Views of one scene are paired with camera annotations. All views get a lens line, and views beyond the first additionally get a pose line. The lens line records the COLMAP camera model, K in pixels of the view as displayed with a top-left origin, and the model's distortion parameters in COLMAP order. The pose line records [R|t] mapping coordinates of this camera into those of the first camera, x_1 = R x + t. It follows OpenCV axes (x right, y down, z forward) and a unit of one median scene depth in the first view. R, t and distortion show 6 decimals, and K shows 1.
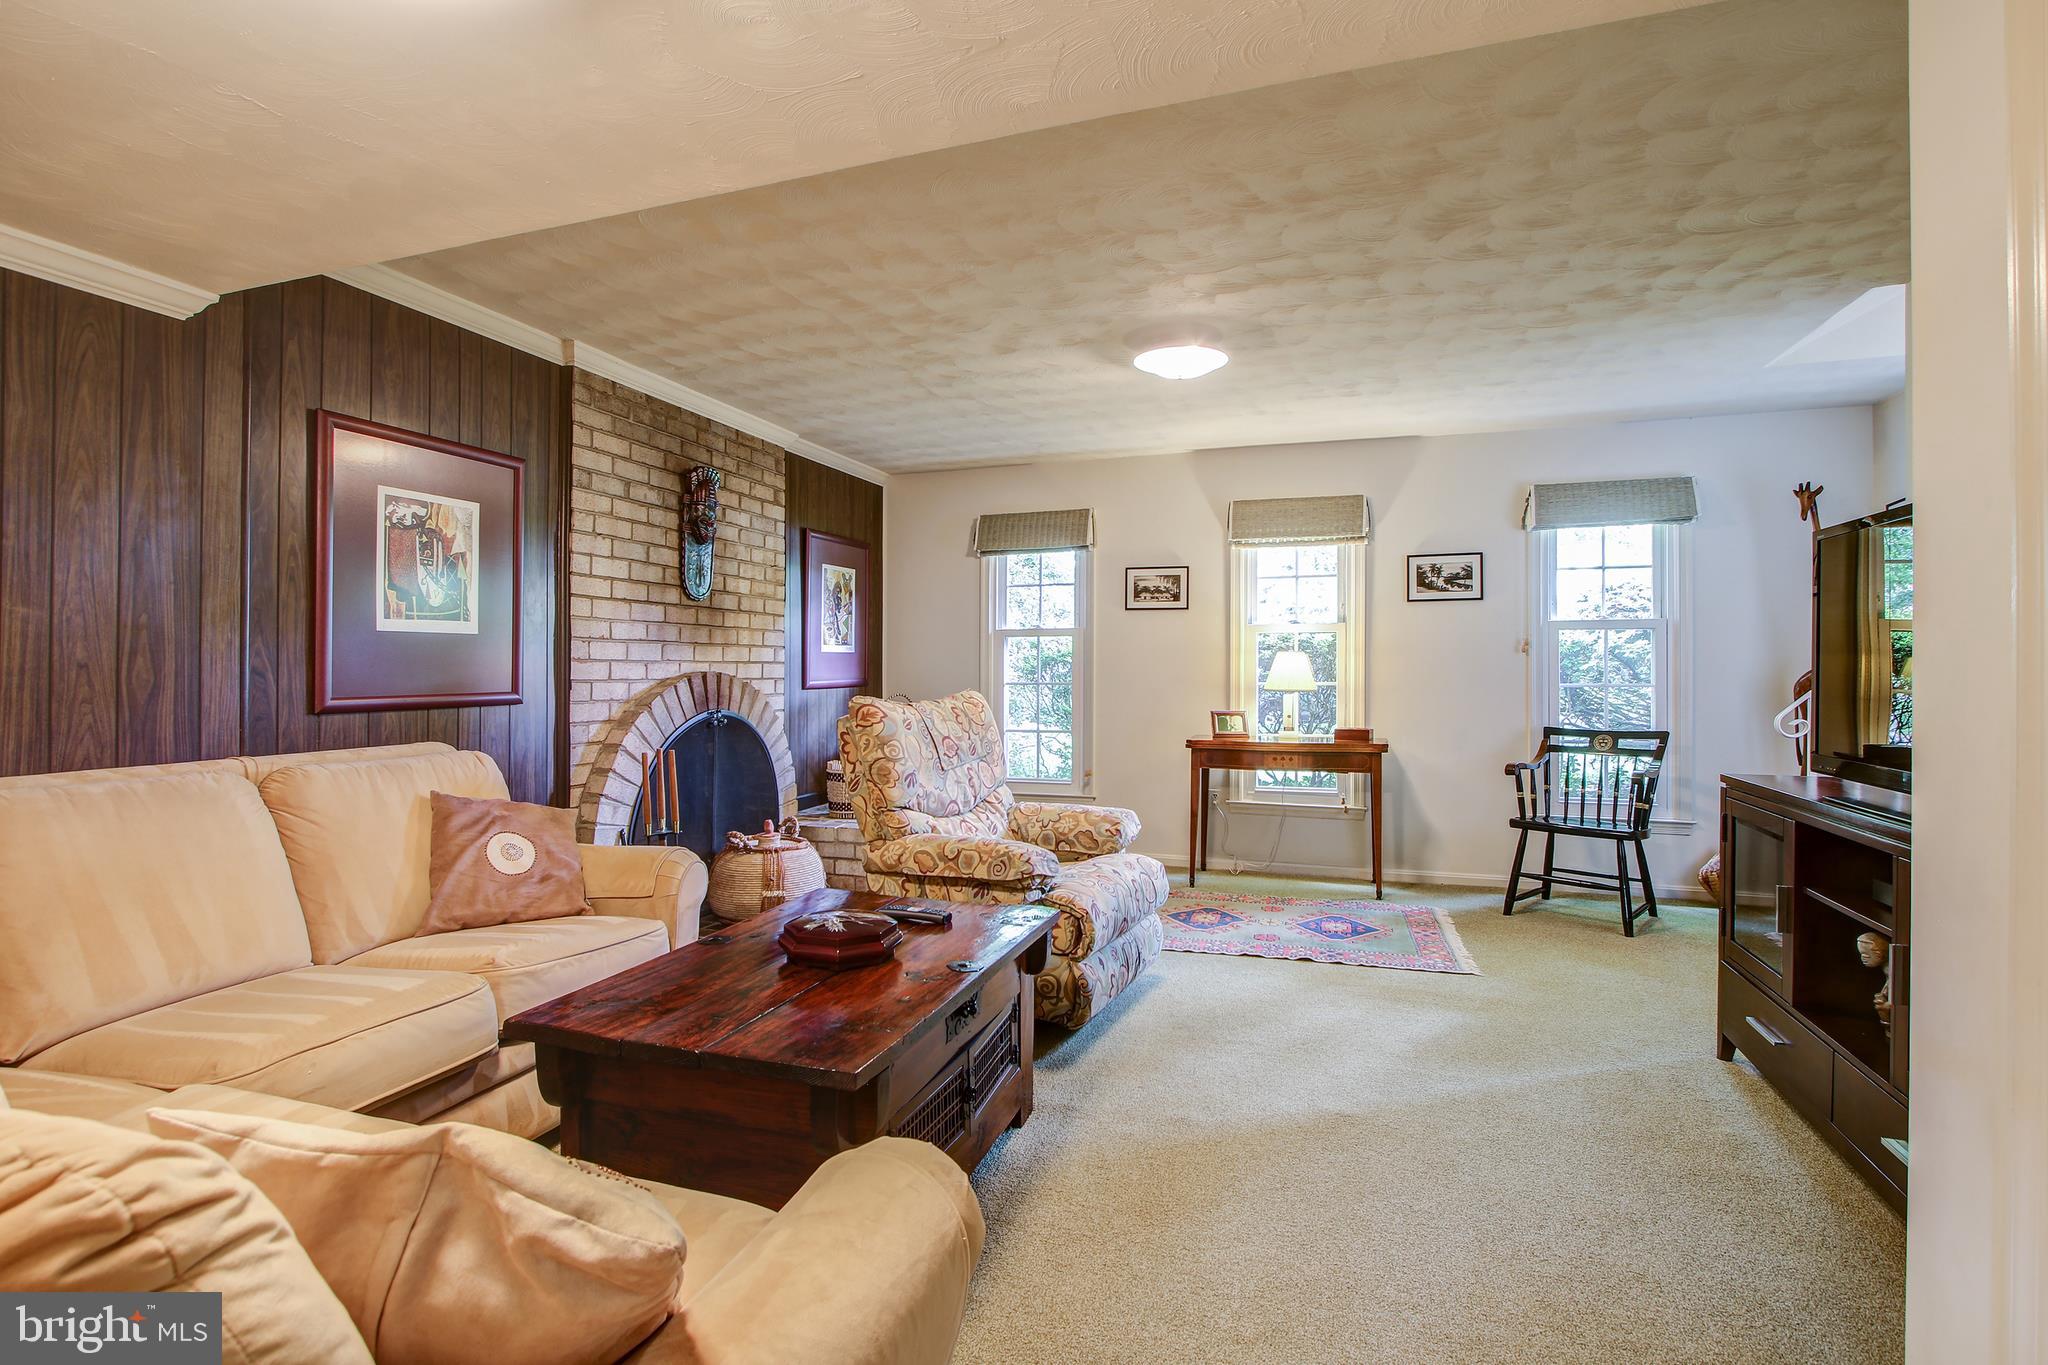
lens RADIAL K [[948.1, 0, 1037.6], [0, 948.1, 673.3], [0, 0, 1]] dist [-0.021360, 0.004311]
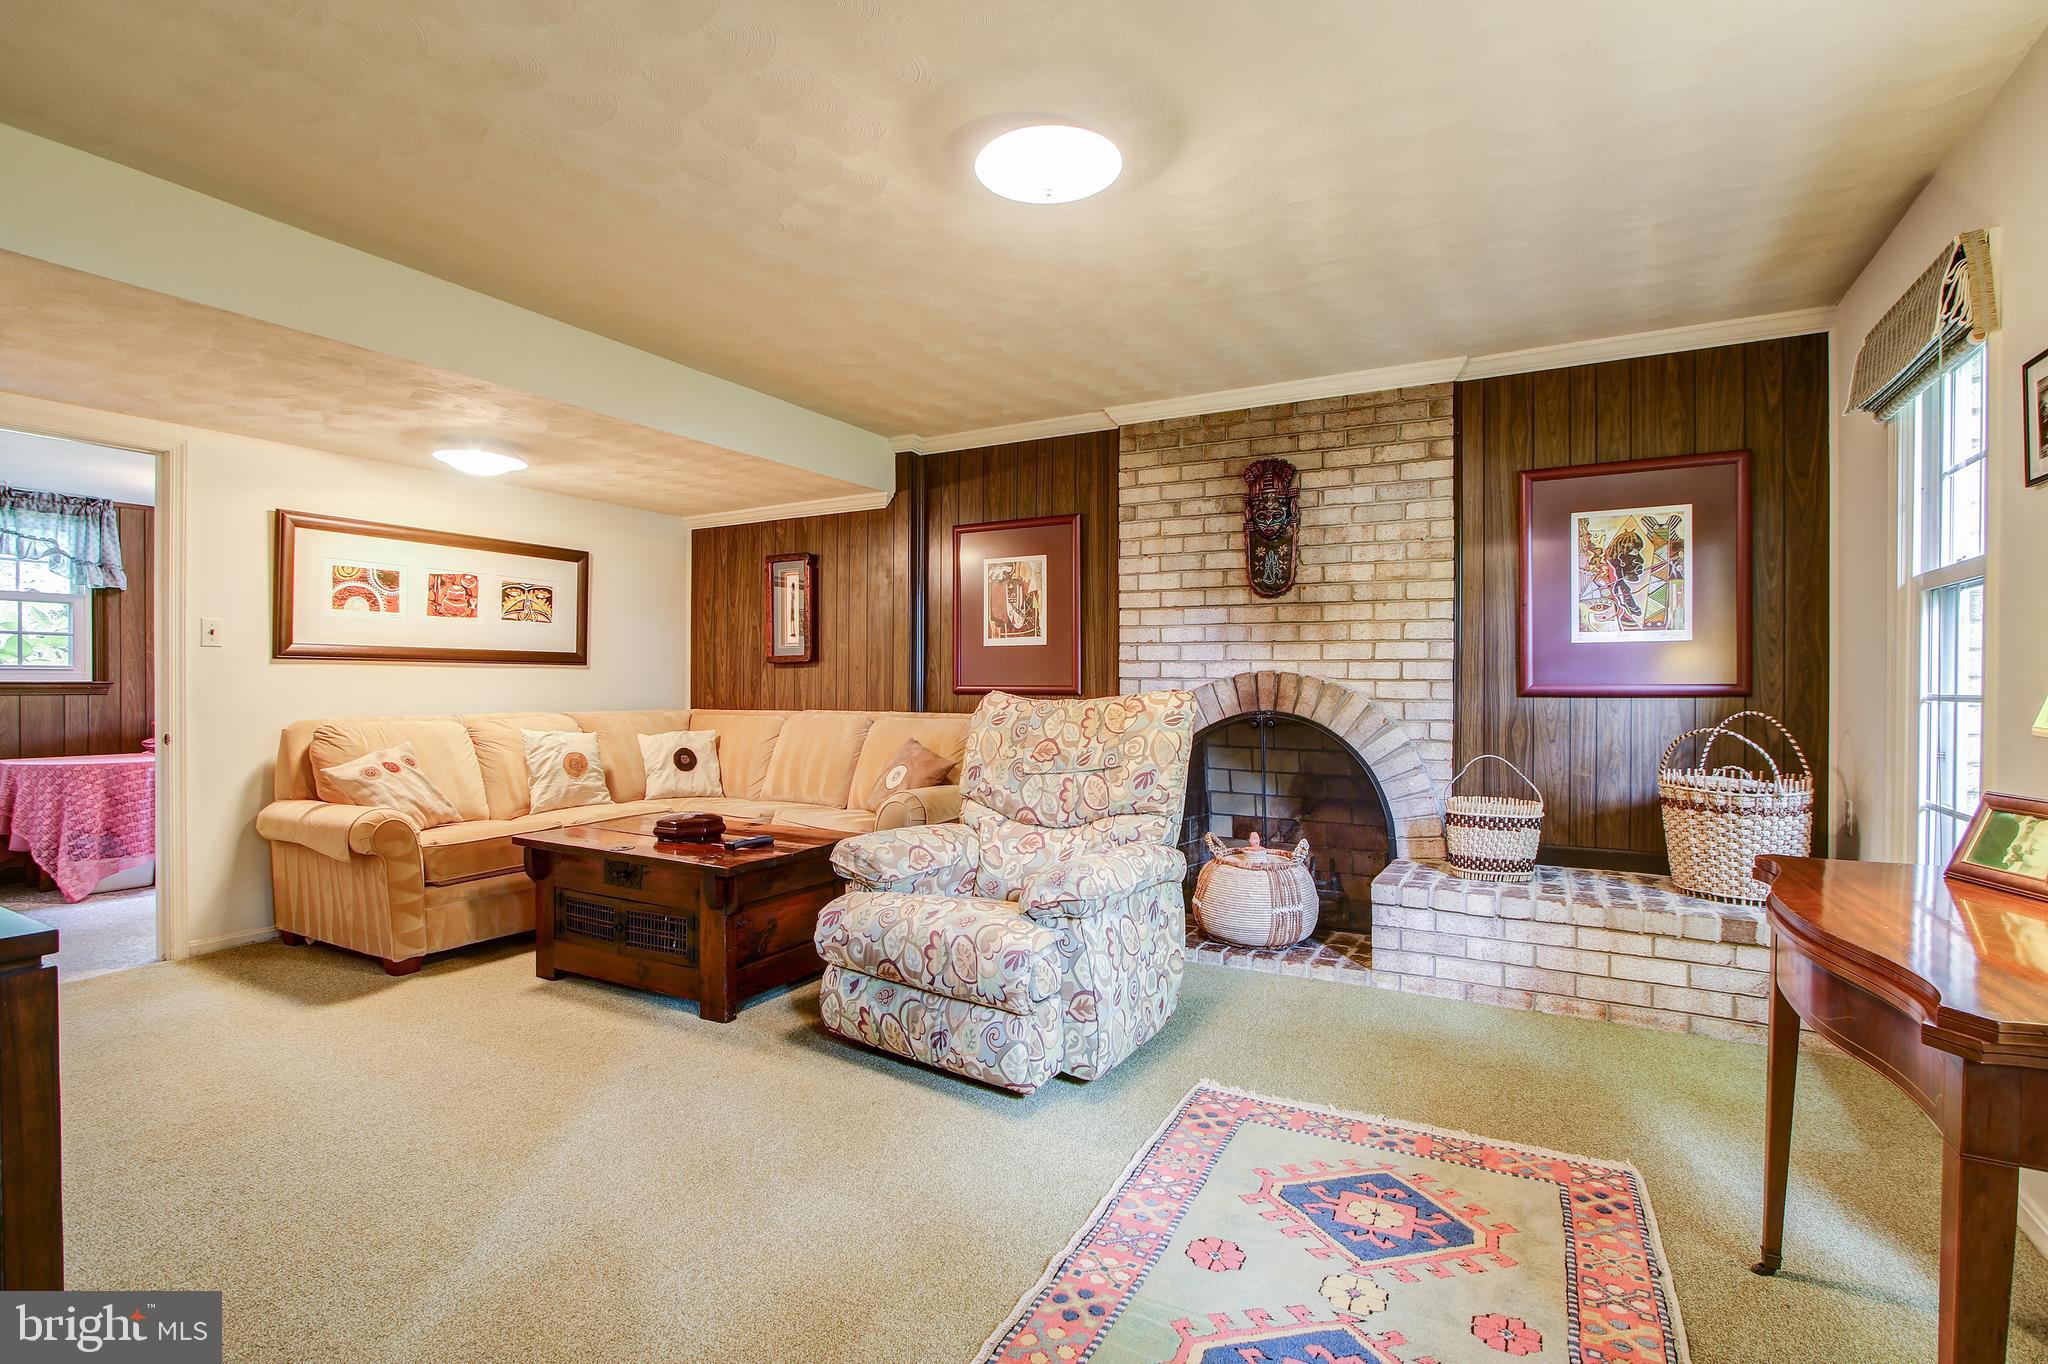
lens RADIAL K [[948.1, 0, 1027.8], [0, 948.1, 686.7], [0, 0, 1]] dist [-0.021360, 0.004311]
pose [[-0.180345, 0.004379, -0.983594, 0.663471], [-0.009947, 0.999931, 0.006275, 0.011061], [0.983553, 0.010915, -0.180289, 0.963859]]
